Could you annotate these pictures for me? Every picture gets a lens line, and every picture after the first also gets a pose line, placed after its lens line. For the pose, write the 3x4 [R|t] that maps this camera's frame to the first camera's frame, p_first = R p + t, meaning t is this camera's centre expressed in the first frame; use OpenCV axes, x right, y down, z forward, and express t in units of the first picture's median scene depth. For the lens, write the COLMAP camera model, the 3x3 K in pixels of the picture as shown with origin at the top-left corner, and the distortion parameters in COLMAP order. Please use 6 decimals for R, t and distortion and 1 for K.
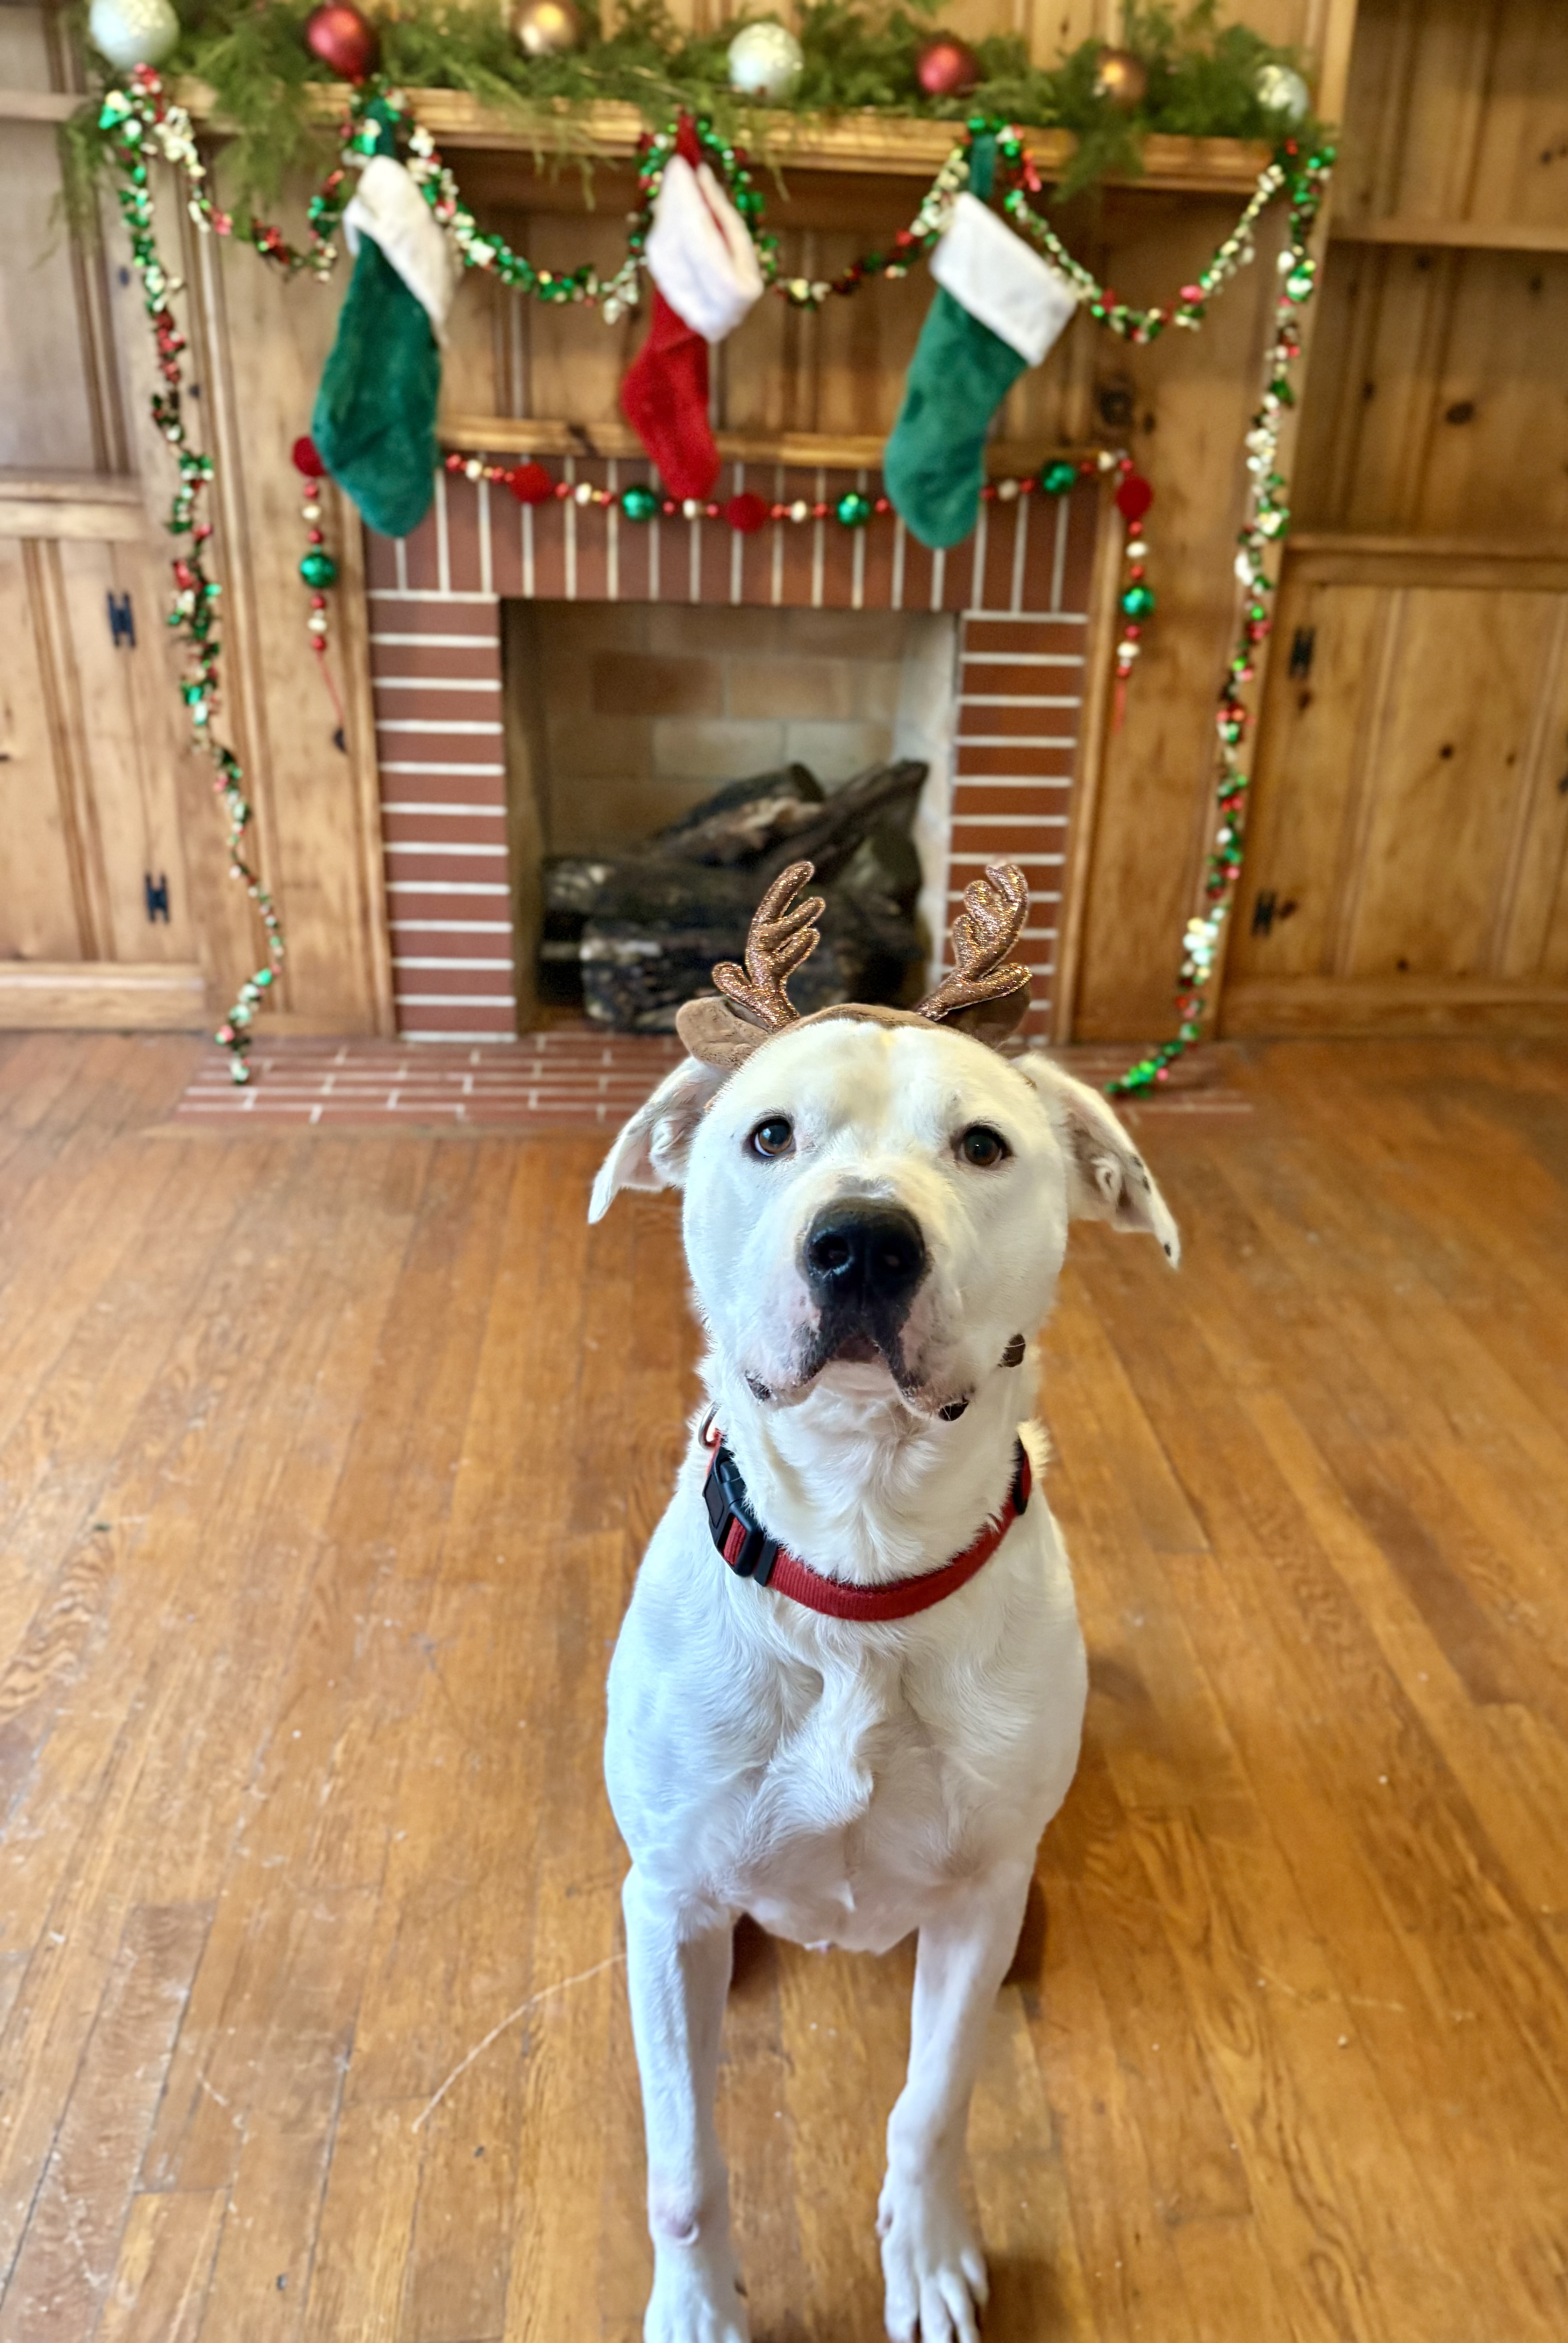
lens RADIAL K [[1786.4, 0, 858.6], [0, 1786.4, 1202.6], [0, 0, 1]] dist [0.025936, -0.027952]
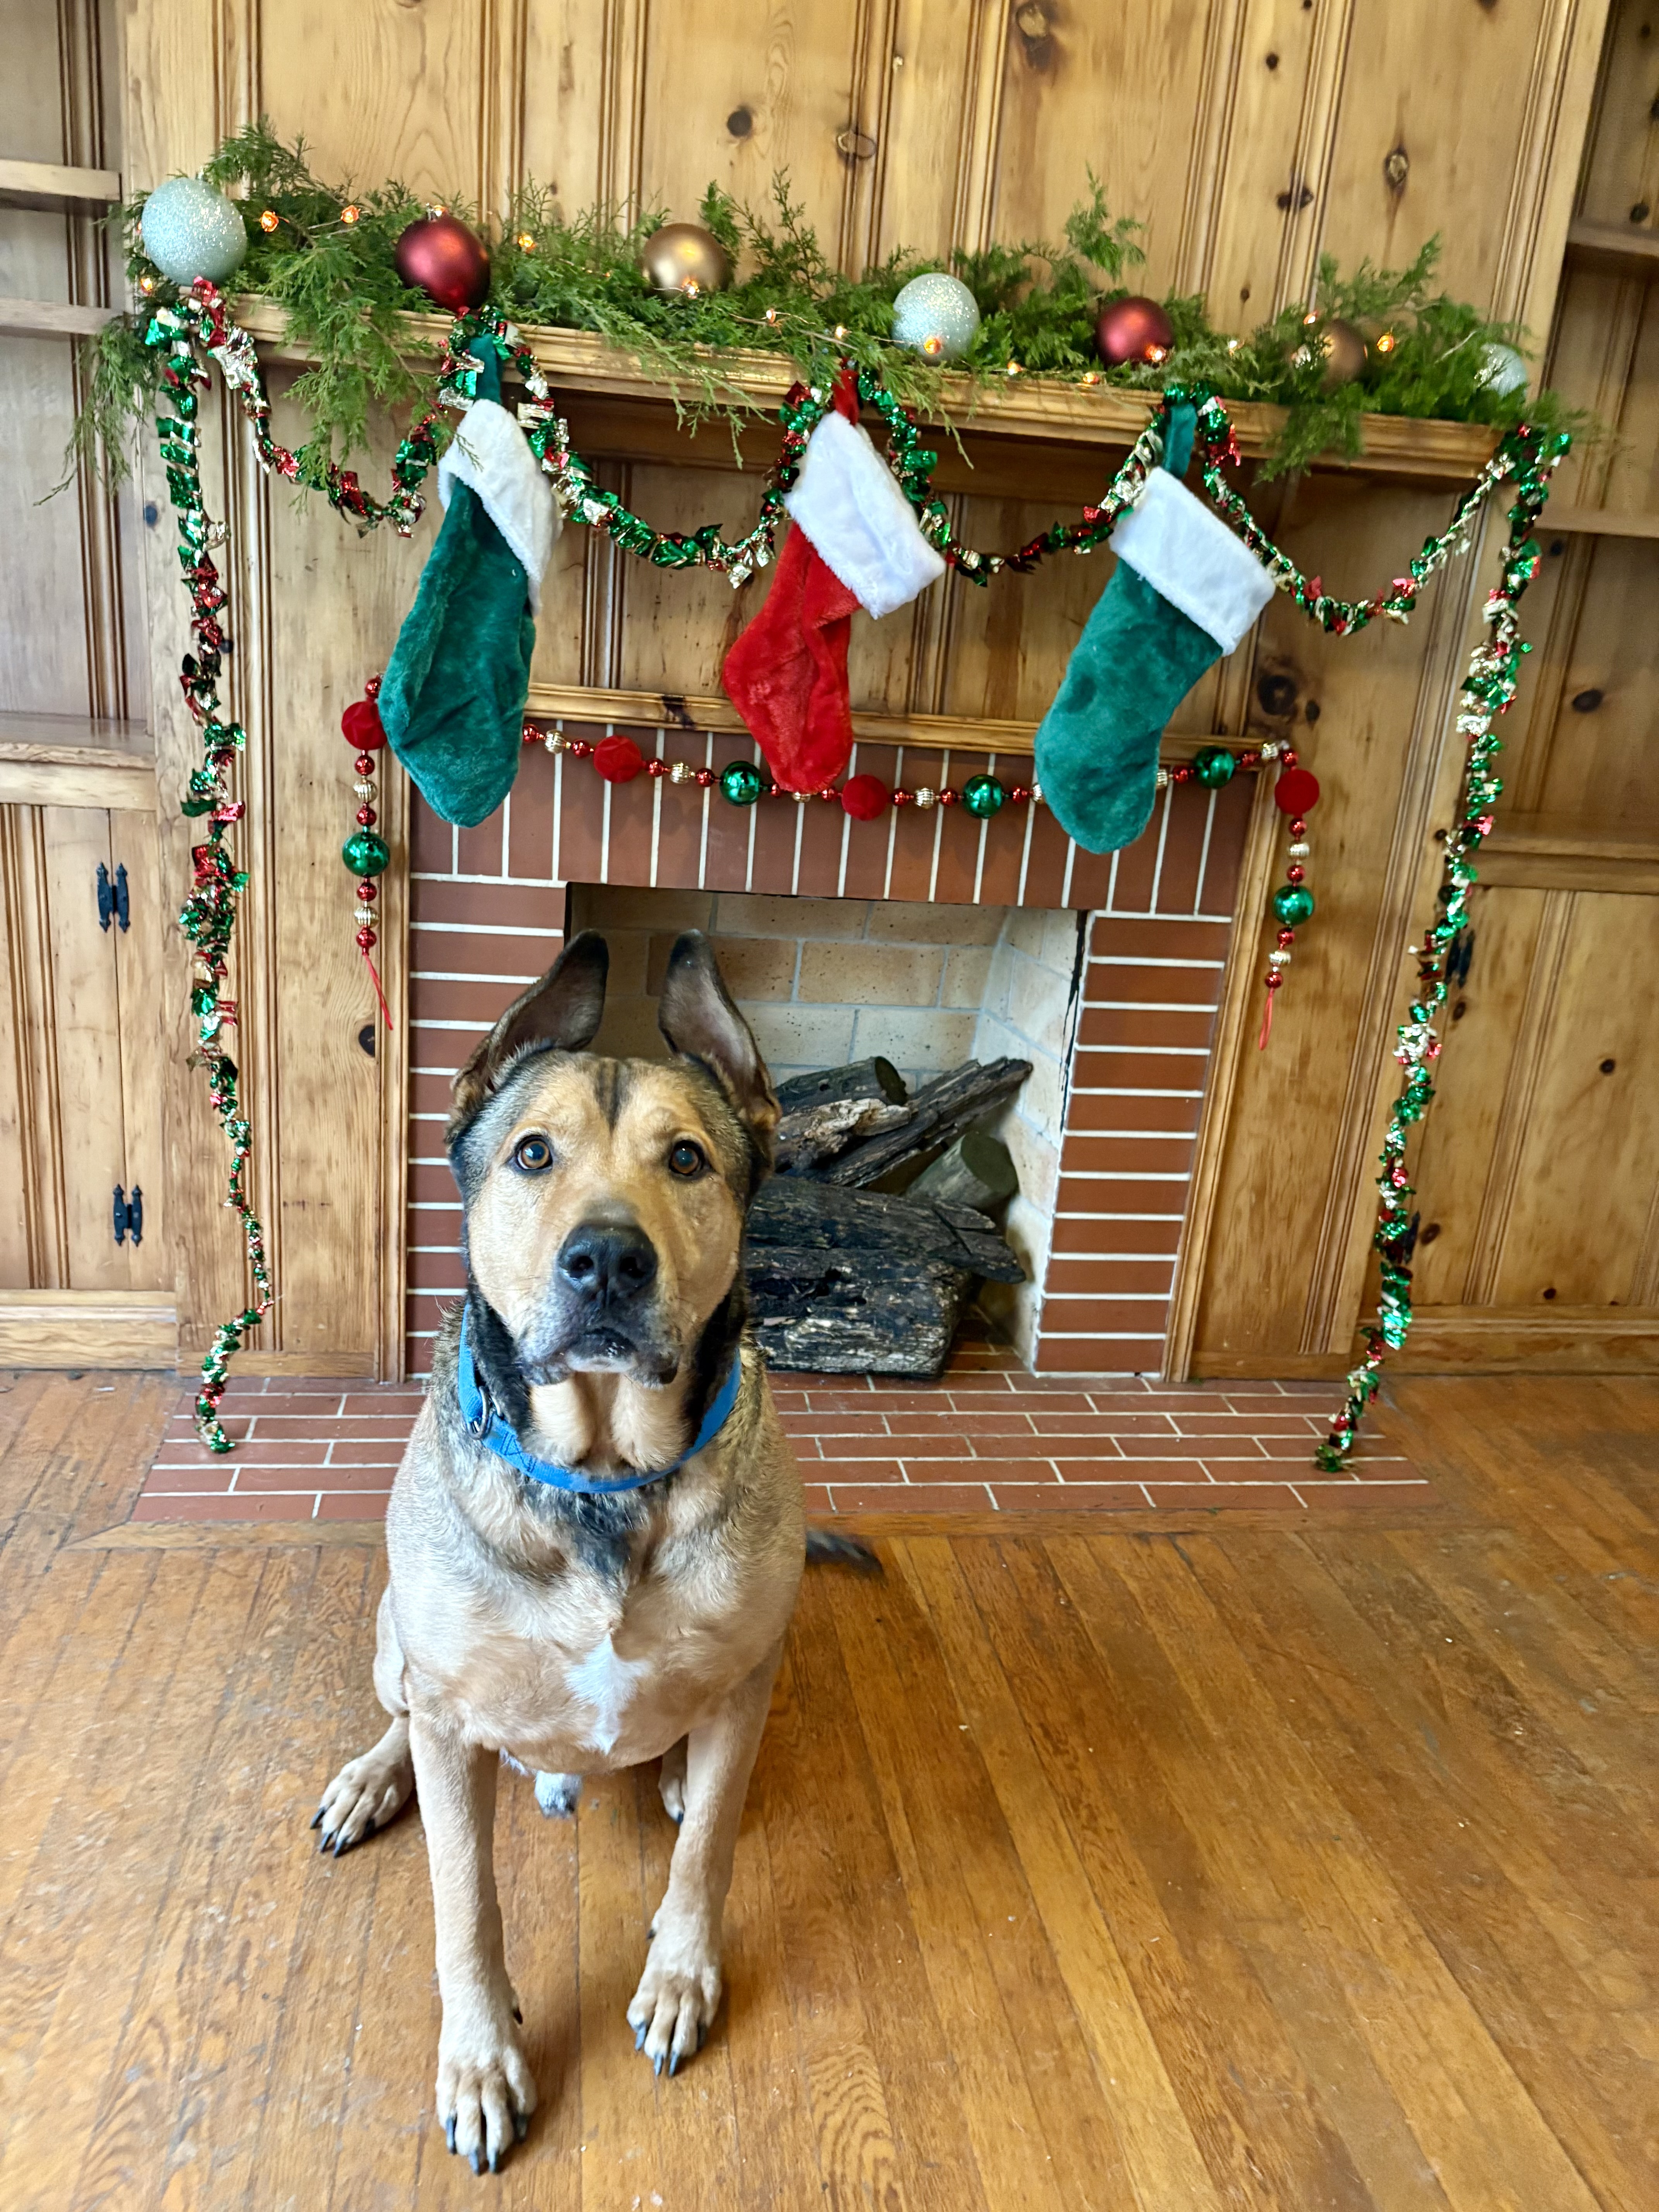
lens RADIAL K [[1679.6, 0, 832.7], [0, 1679.6, 1108.6], [0, 0, 1]] dist [0.023575, -0.018016]
pose [[0.998010, 0.021203, 0.059378, -0.123714], [-0.013353, 0.991476, -0.129603, -0.132982], [-0.061620, 0.128552, 0.989787, 0.220865]]
